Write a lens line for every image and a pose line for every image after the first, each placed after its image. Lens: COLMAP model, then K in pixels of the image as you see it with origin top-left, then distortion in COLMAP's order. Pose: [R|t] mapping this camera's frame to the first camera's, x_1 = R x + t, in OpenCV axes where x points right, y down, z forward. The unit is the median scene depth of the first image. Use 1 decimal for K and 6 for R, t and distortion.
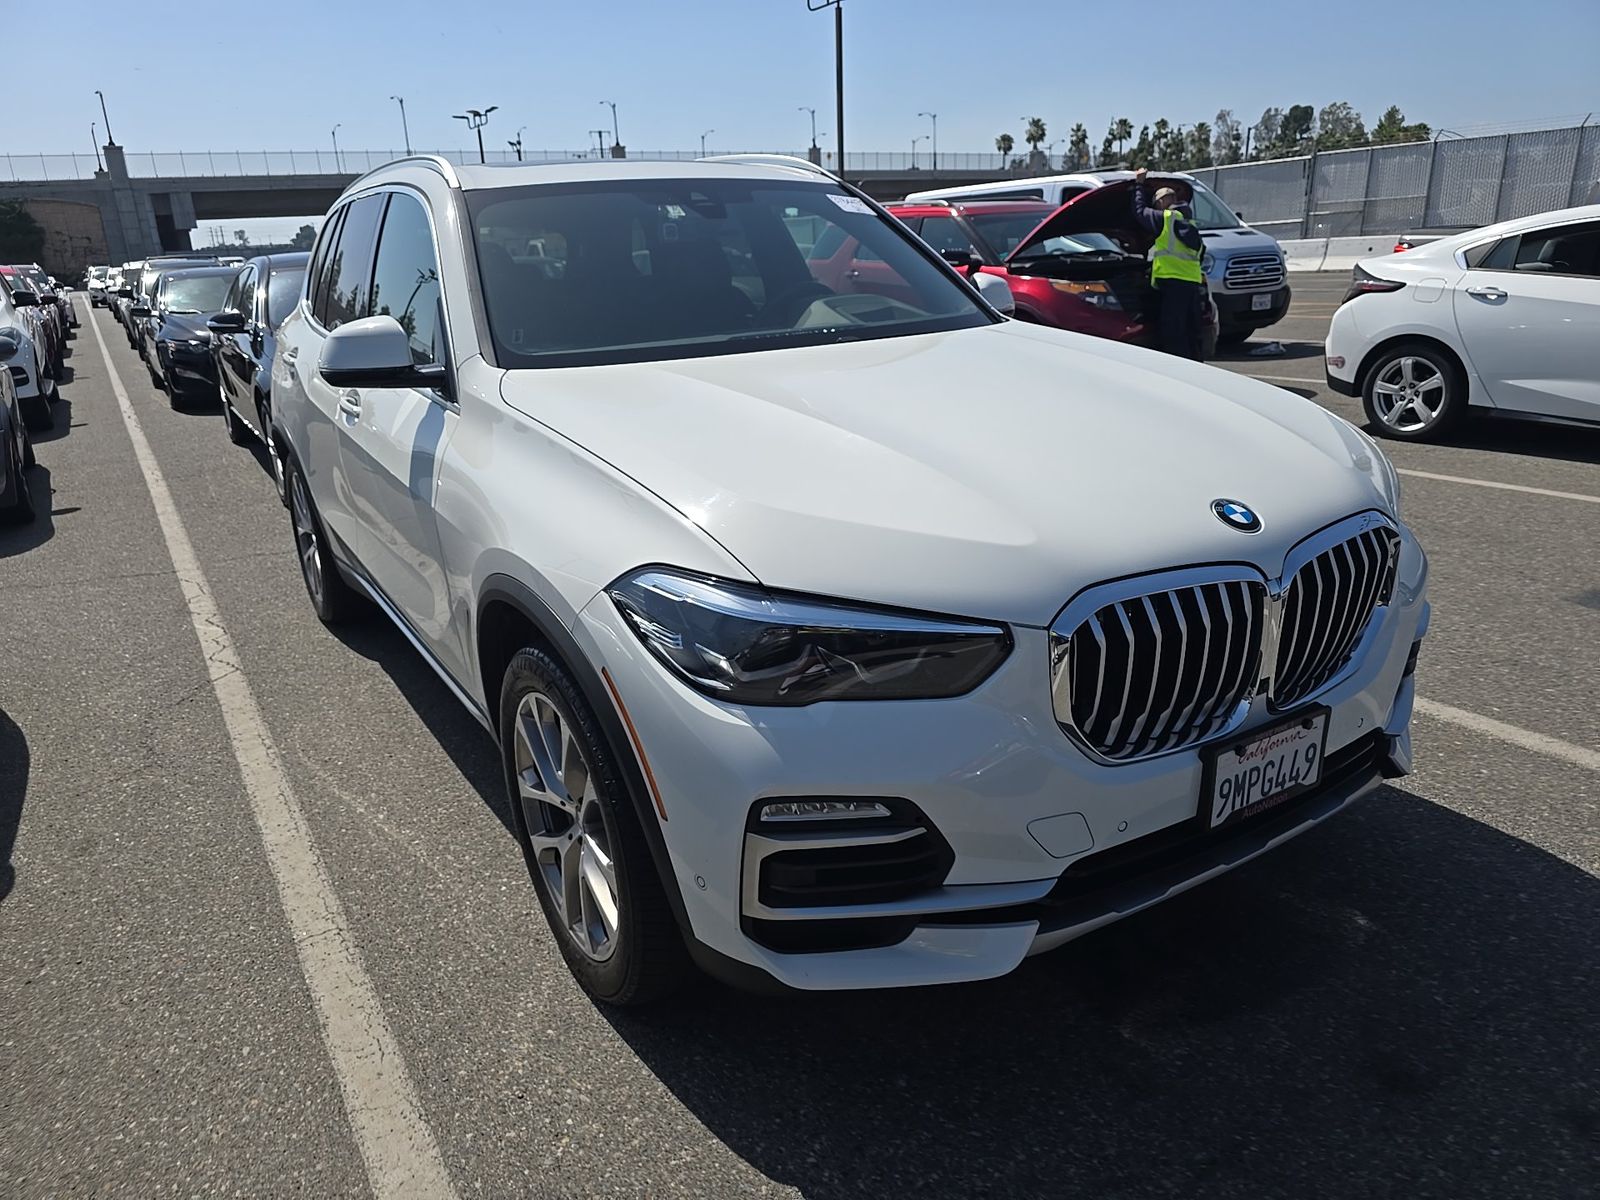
lens RADIAL K [[1102.9, 0, 800.0], [0, 1102.9, 600.0], [0, 0, 1]] dist [0.046299, -0.051021]
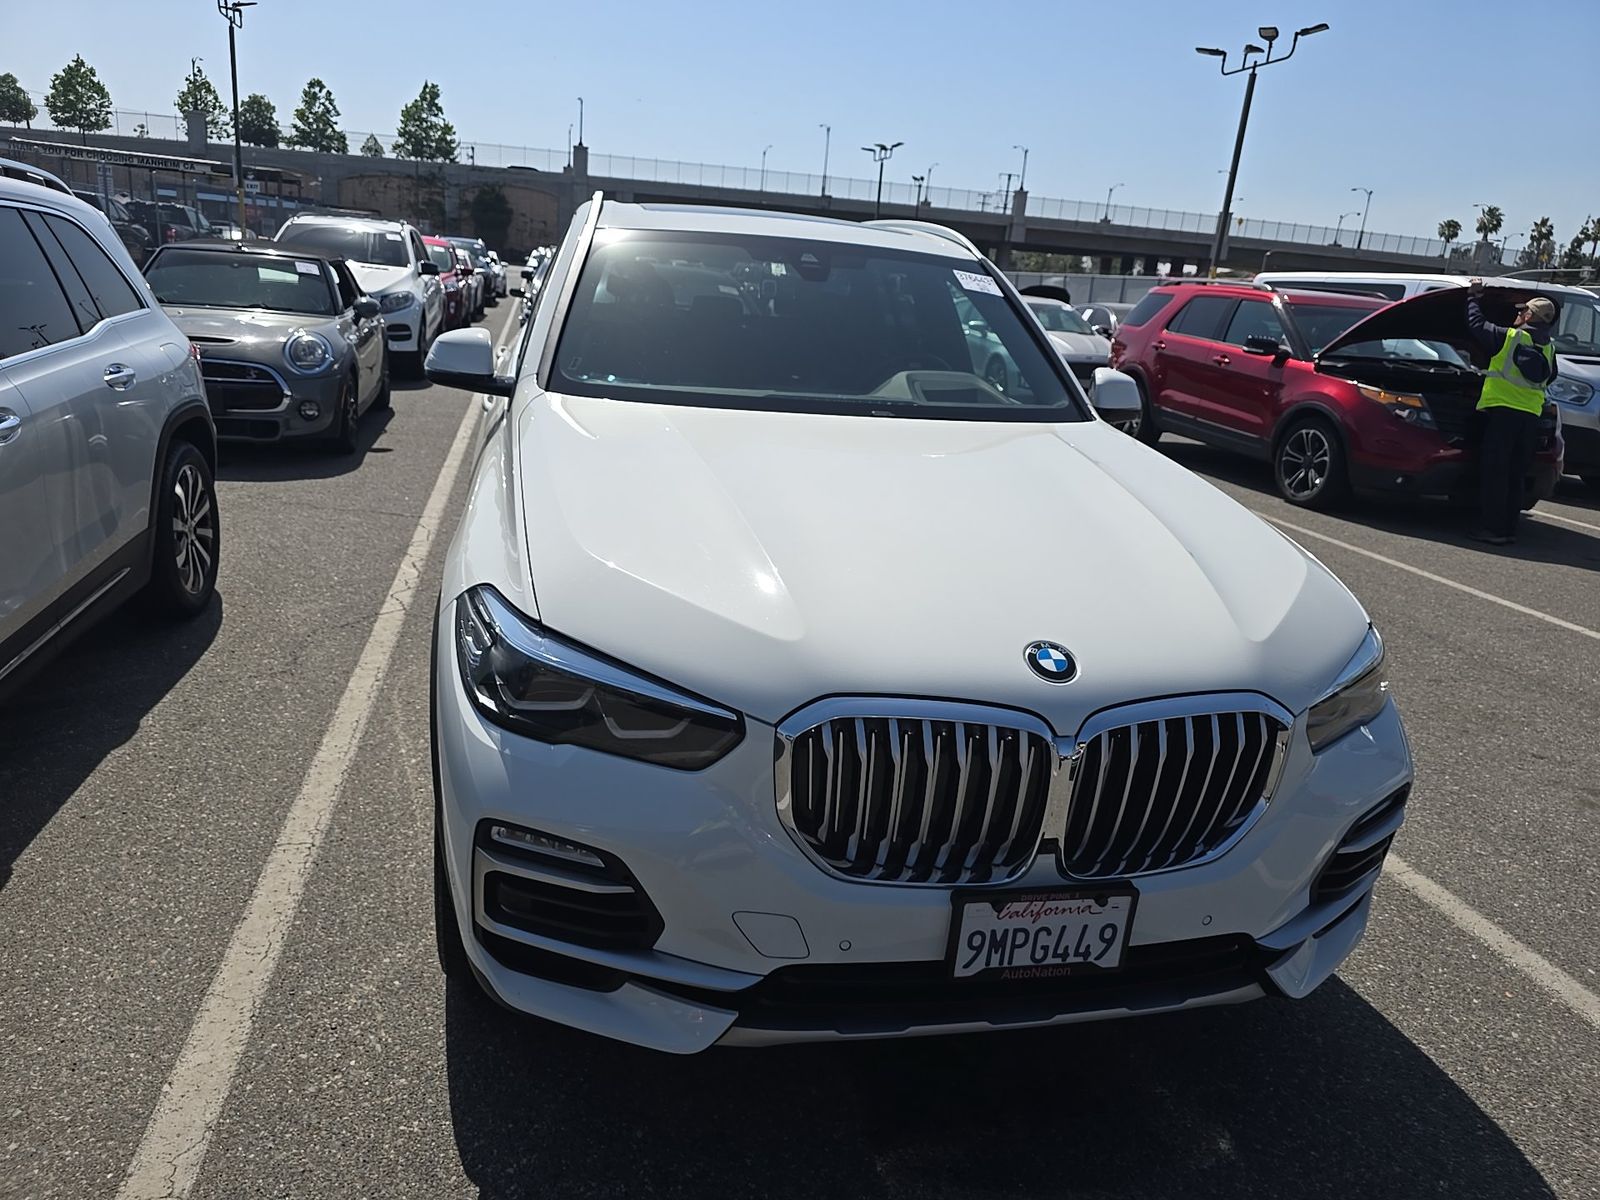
lens RADIAL K [[1110.1, 0, 837.2], [0, 1110.1, 595.2], [0, 0, 1]] dist [0.041424, -0.042376]
pose [[0.935832, 0.206251, -0.285795, 0.289222], [-0.216415, 0.976293, -0.004084, -0.052859], [0.278178, 0.065672, 0.958282, 0.021528]]
